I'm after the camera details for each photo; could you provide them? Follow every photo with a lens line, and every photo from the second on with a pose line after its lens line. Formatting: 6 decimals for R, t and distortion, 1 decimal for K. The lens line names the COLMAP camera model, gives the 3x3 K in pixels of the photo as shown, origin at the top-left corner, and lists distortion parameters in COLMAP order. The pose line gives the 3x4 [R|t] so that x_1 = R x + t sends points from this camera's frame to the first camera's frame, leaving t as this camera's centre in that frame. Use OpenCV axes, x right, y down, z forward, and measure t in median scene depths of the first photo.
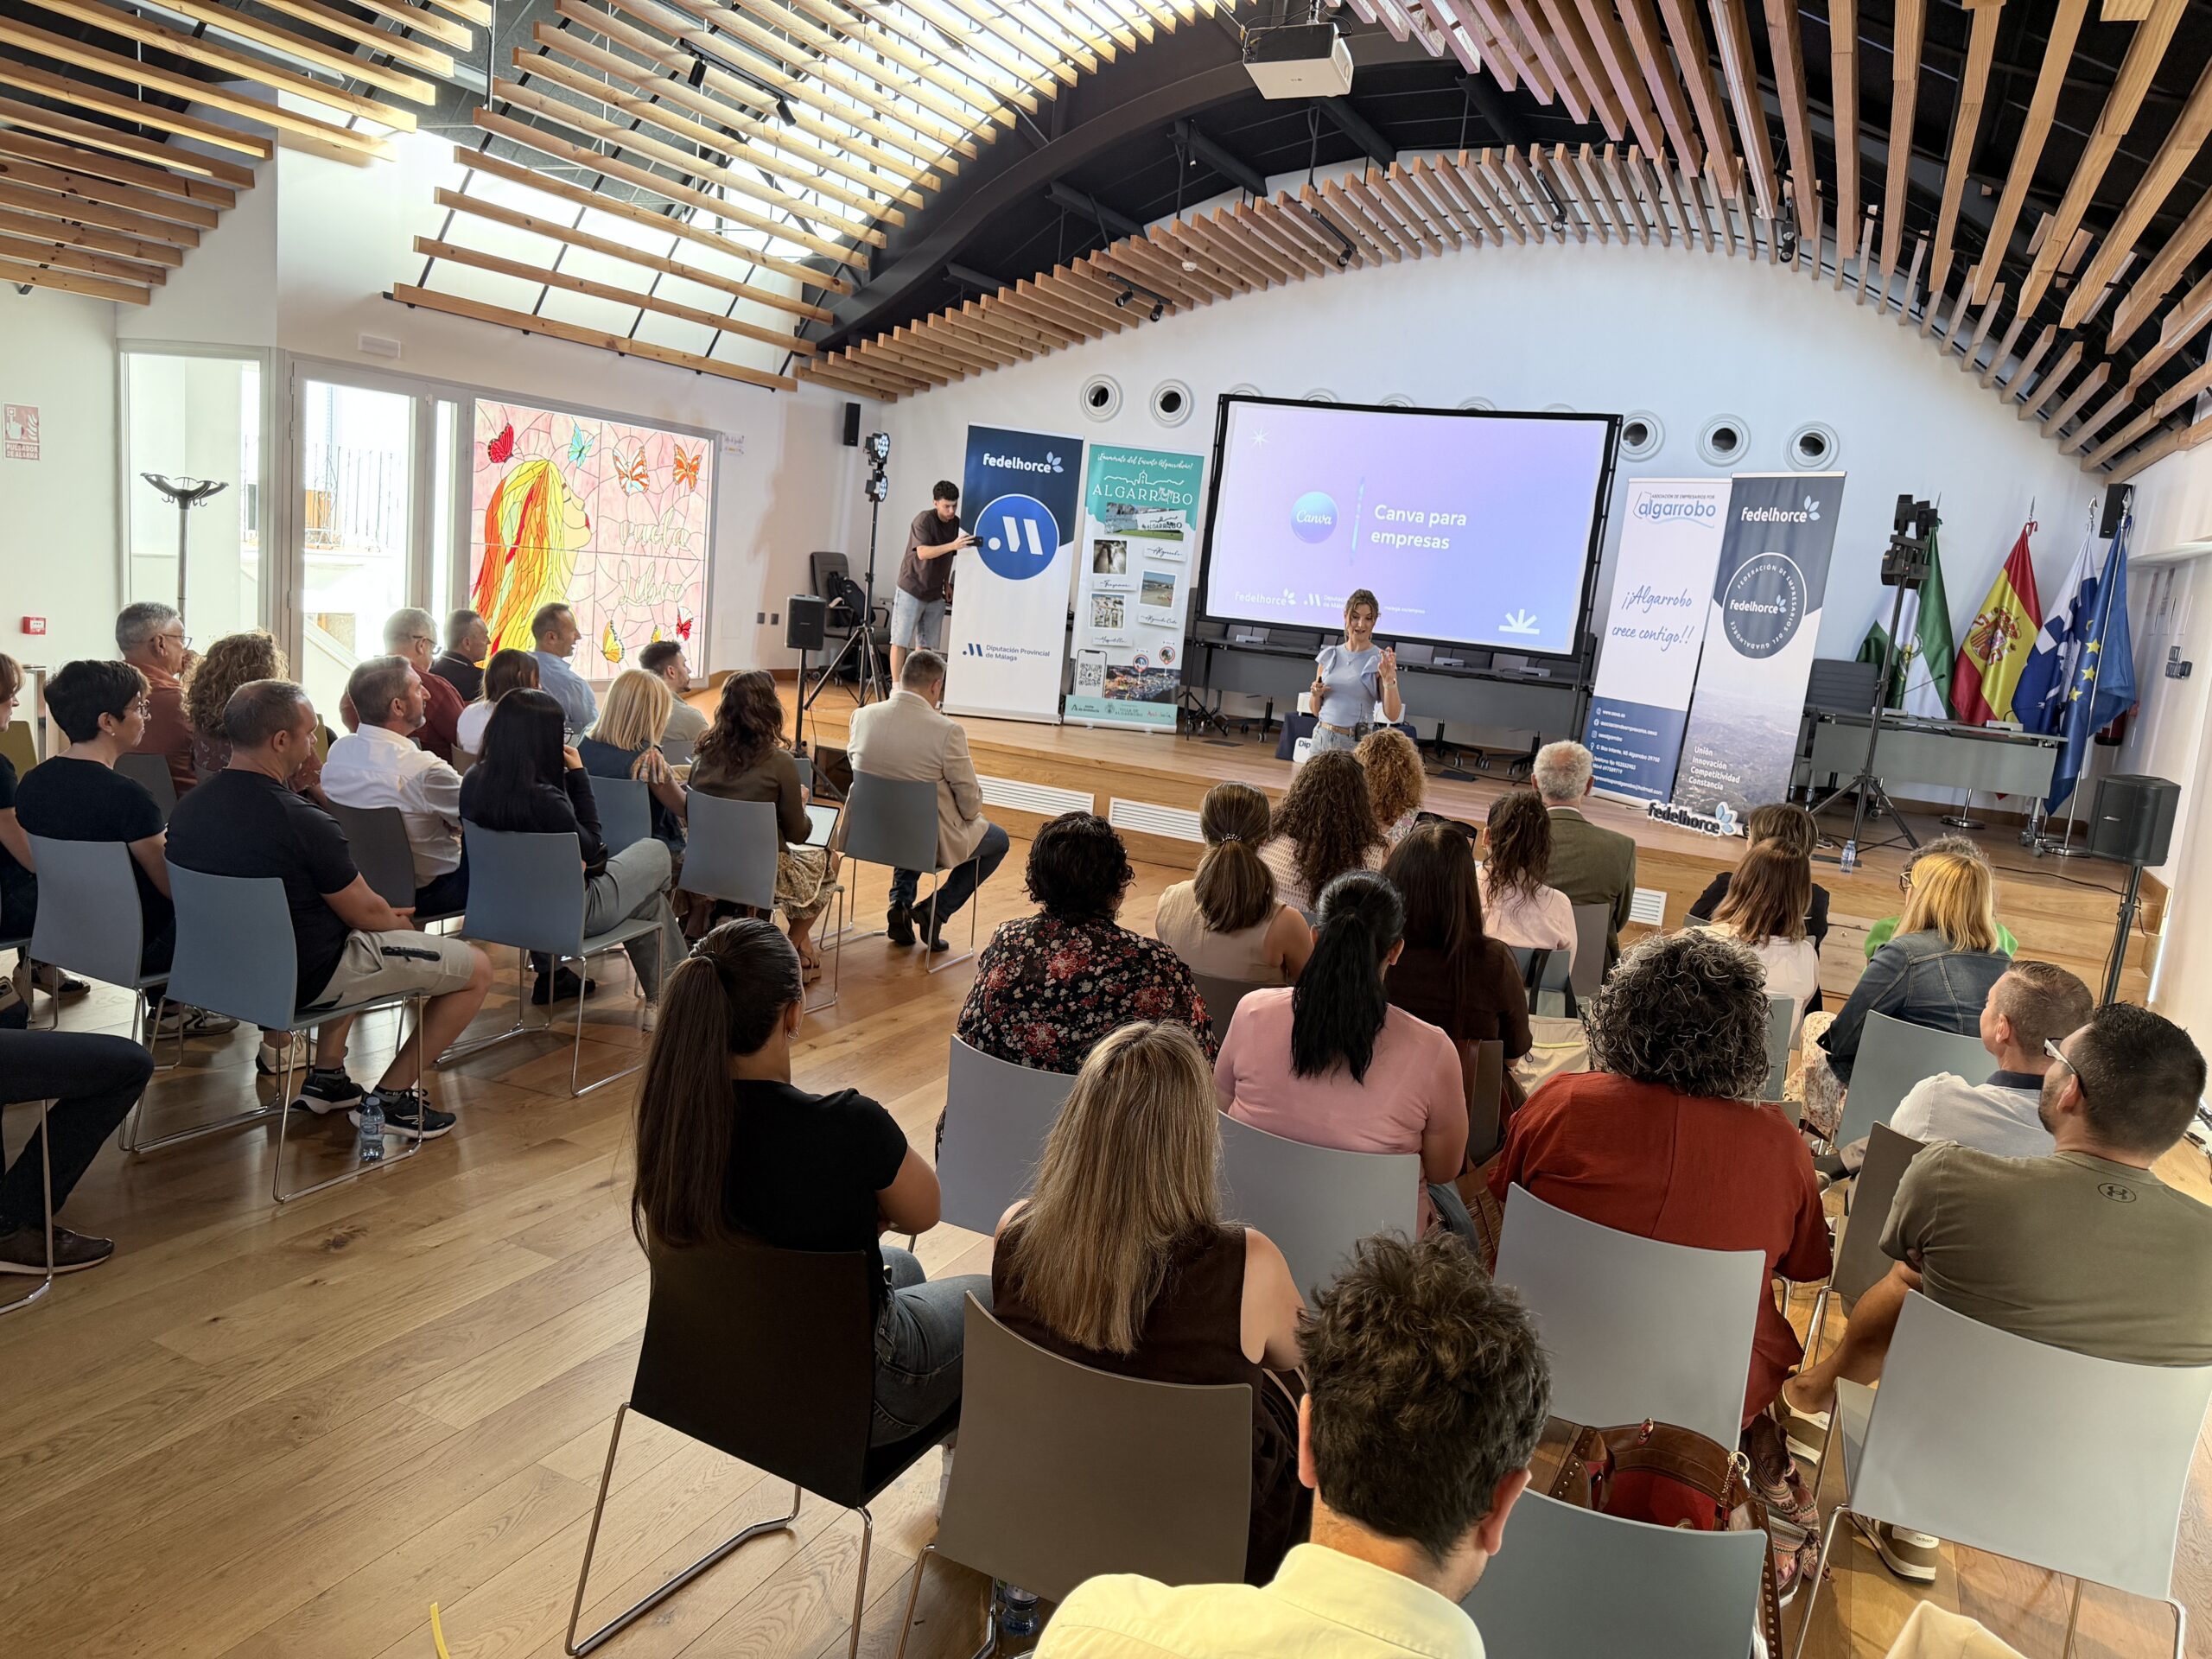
lens RADIAL K [[1531.5, 0, 1106.0], [0, 1531.5, 829.5], [0, 0, 1]] dist [0.175281, -0.327812]
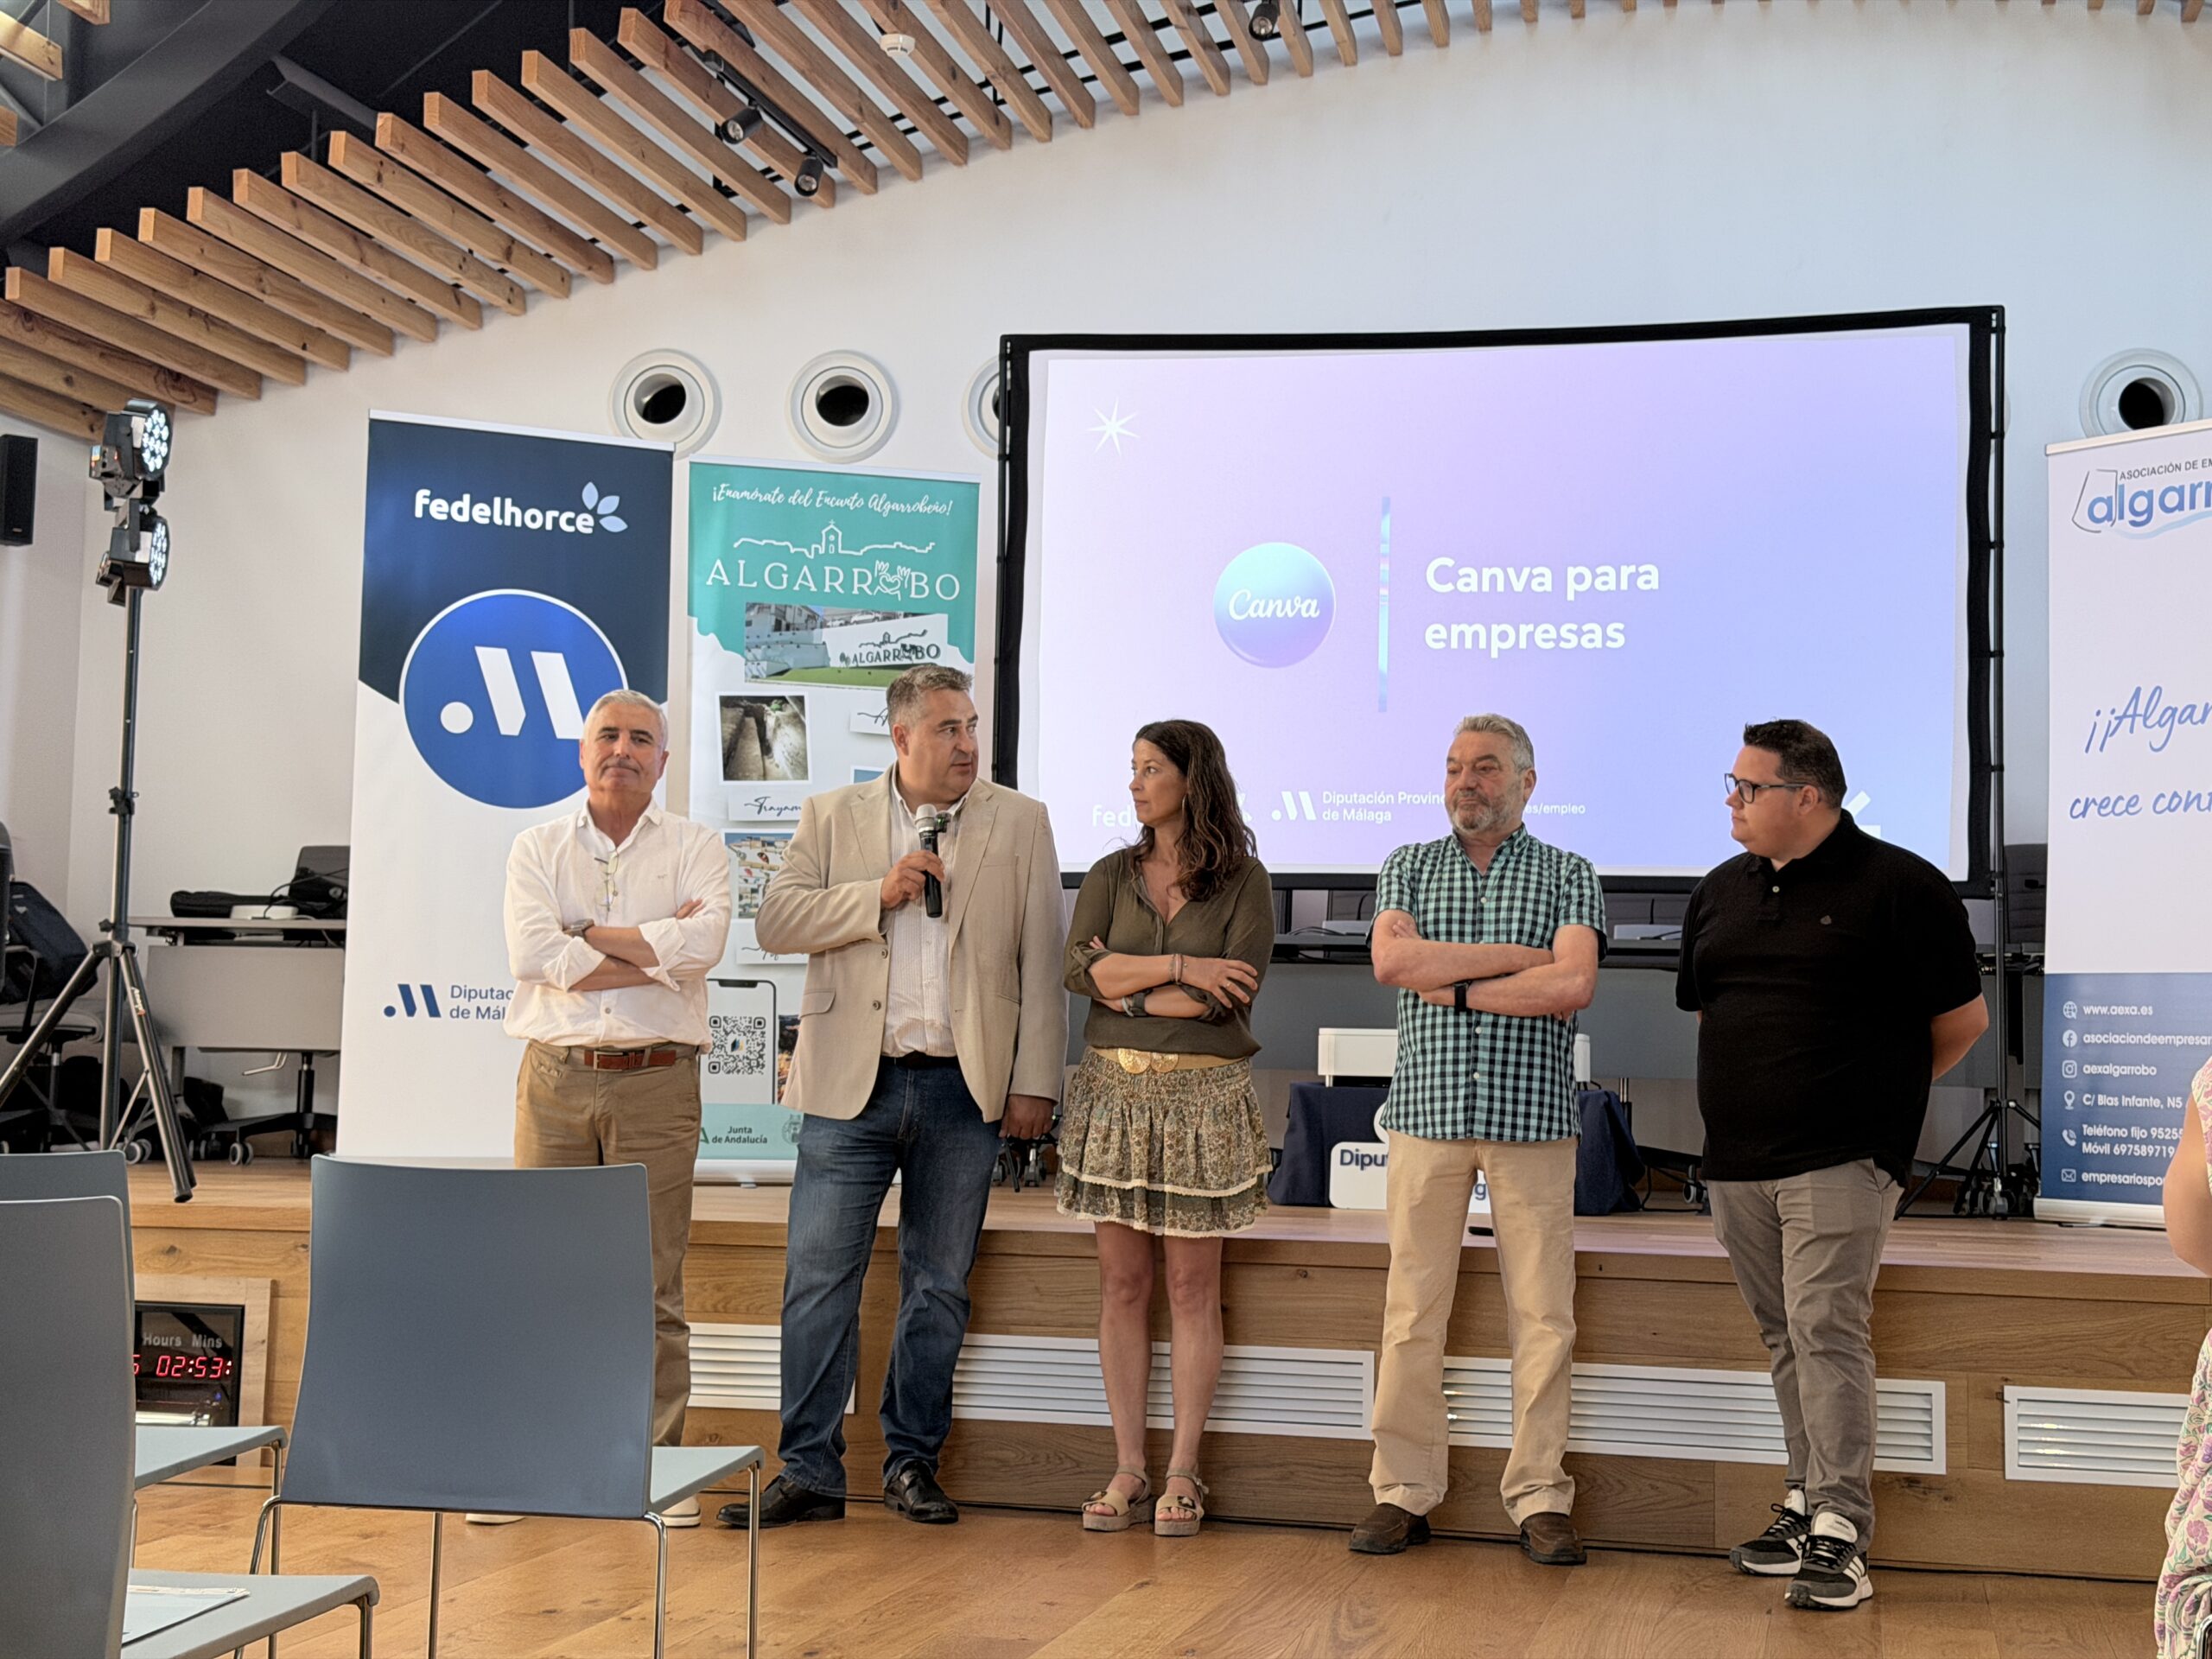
lens RADIAL K [[3059.2, 0, 1093.6], [0, 3059.2, 854.7], [0, 0, 1]] dist [0.143850, -0.133647]
pose [[0.974630, -0.065850, 0.213916, -0.083165], [0.111969, 0.970999, -0.211243, 0.022079], [-0.193802, 0.229835, 0.953738, 0.262369]]
